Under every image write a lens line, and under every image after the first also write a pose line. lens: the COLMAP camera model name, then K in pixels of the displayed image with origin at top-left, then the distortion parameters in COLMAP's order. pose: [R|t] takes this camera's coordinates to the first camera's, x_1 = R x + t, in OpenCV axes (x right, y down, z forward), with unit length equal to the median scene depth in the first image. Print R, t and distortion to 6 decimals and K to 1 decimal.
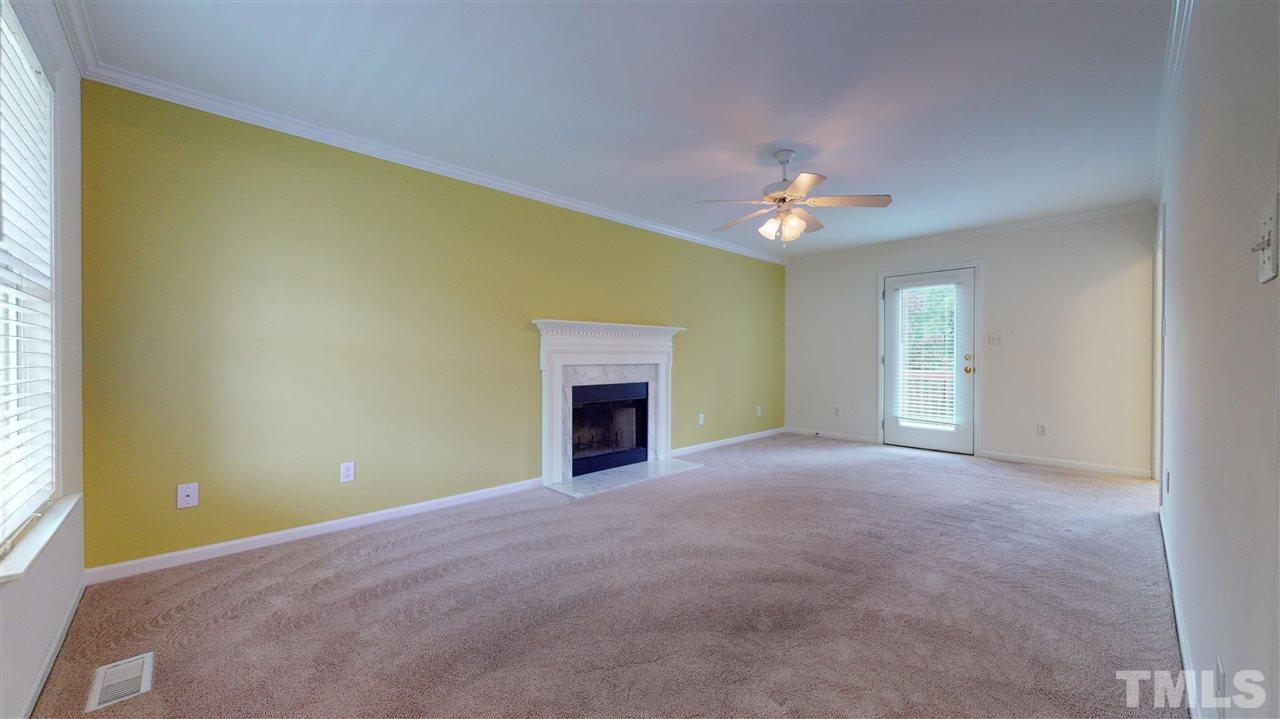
lens RADIAL K [[469.1, 0, 640.4], [0, 469.1, 358.5], [0, 0, 1]] dist [0.000236, 0.000159]
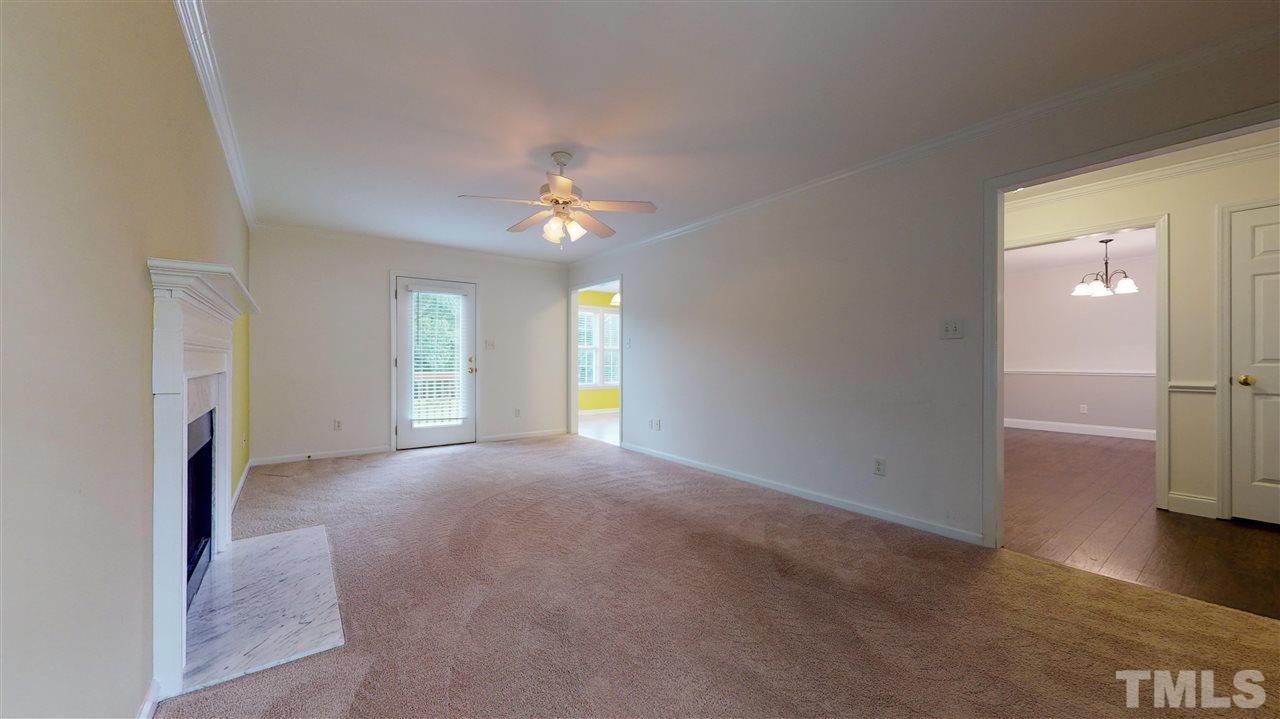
lens RADIAL K [[469.1, 0, 634.5], [0, 469.1, 358.7], [0, 0, 1]] dist [0.000236, 0.000159]
pose [[0.117322, 0.001825, 0.993092, -0.418017], [0.001867, 0.999996, -0.002059, -0.001187], [-0.993092, 0.002096, 0.117318, 0.458073]]
